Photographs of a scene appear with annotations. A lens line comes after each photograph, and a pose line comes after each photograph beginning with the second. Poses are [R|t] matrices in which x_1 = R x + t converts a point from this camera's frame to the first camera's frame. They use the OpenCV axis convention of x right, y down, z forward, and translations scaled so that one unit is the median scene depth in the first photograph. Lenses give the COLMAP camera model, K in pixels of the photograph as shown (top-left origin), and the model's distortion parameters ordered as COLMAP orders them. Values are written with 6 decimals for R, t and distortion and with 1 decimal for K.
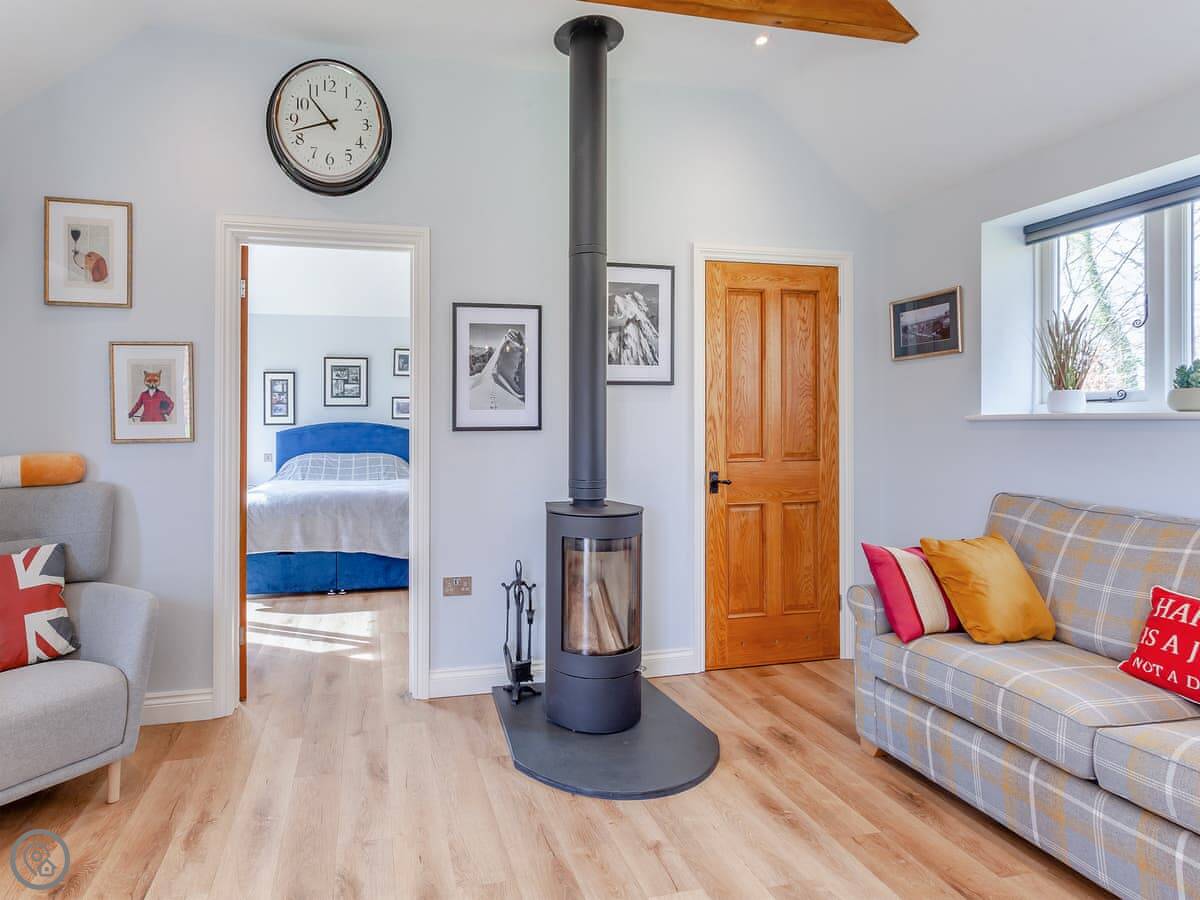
lens RADIAL K [[601.2, 0, 497.0], [0, 601.2, 412.3], [0, 0, 1]] dist [0.001786, -0.000907]
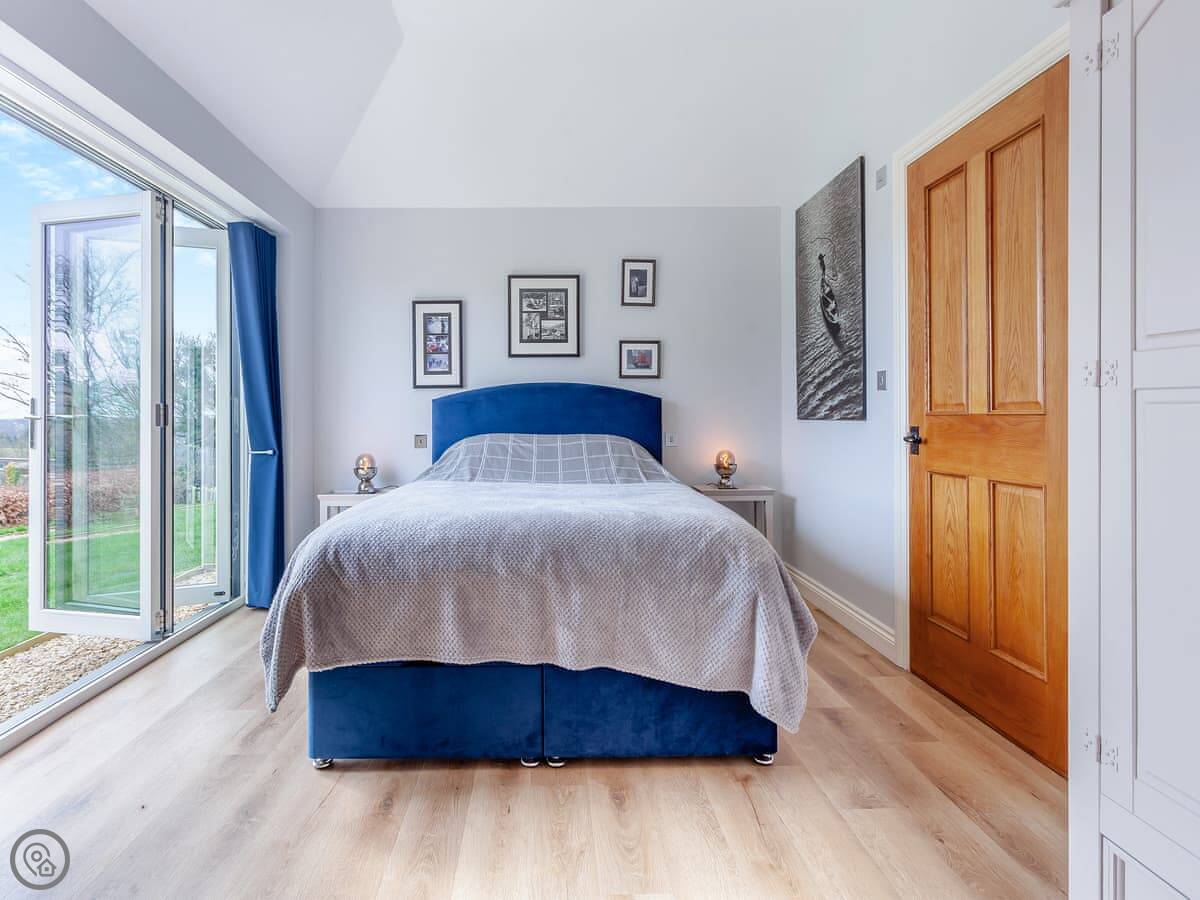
lens RADIAL K [[578.5, 0, 563.5], [0, 578.5, 415.5], [0, 0, 1]] dist [0.005300, -0.001266]
pose [[0.983461, -0.001748, -0.181110, -0.254854], [0.003583, 0.999945, 0.009807, 0.084840], [0.181083, -0.010293, 0.983414, 0.870029]]
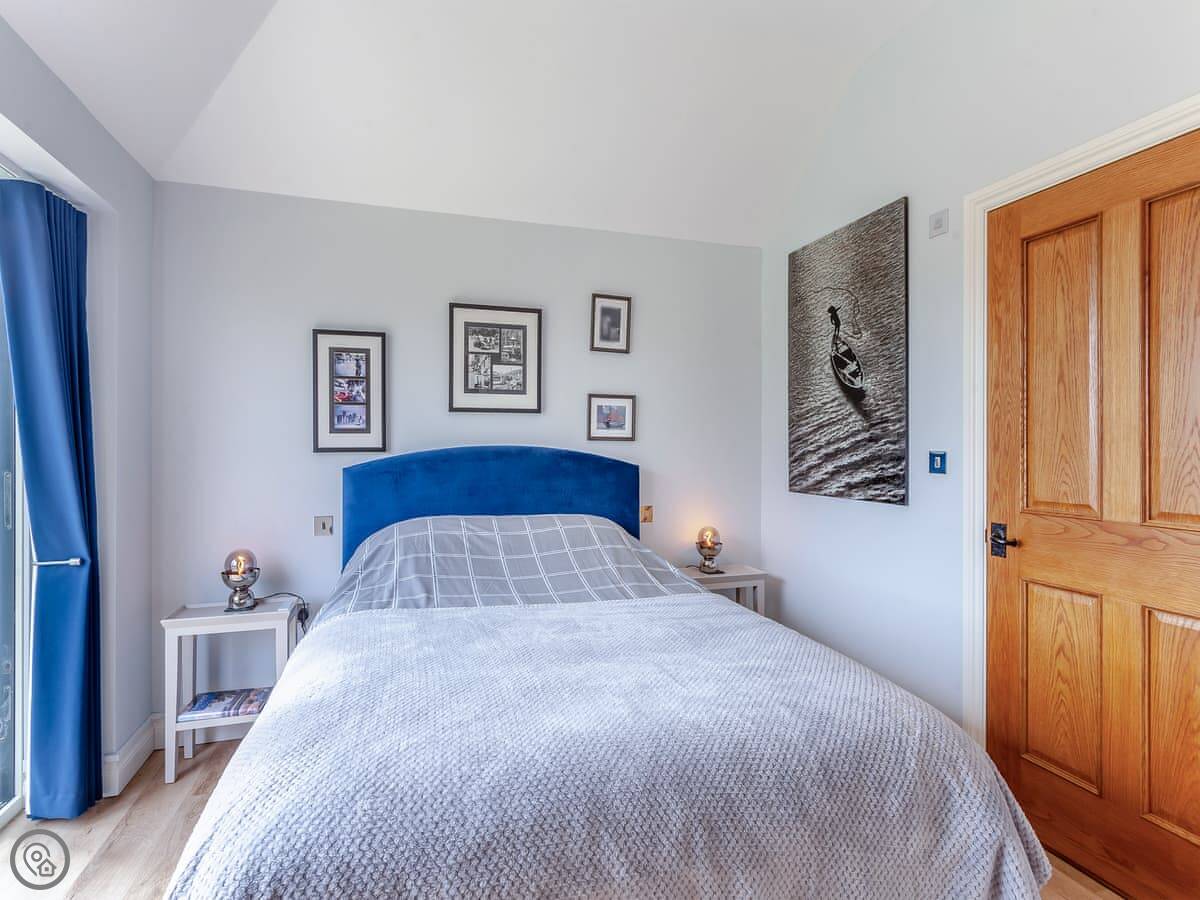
lens RADIAL K [[578.5, 0, 577.3], [0, 578.5, 444.7], [0, 0, 1]] dist [0.005300, -0.001266]
pose [[0.996464, 0.007367, 0.083697, -0.449605], [-0.008294, 0.999908, 0.010733, 0.019865], [-0.083610, -0.011389, 0.996433, 1.093961]]
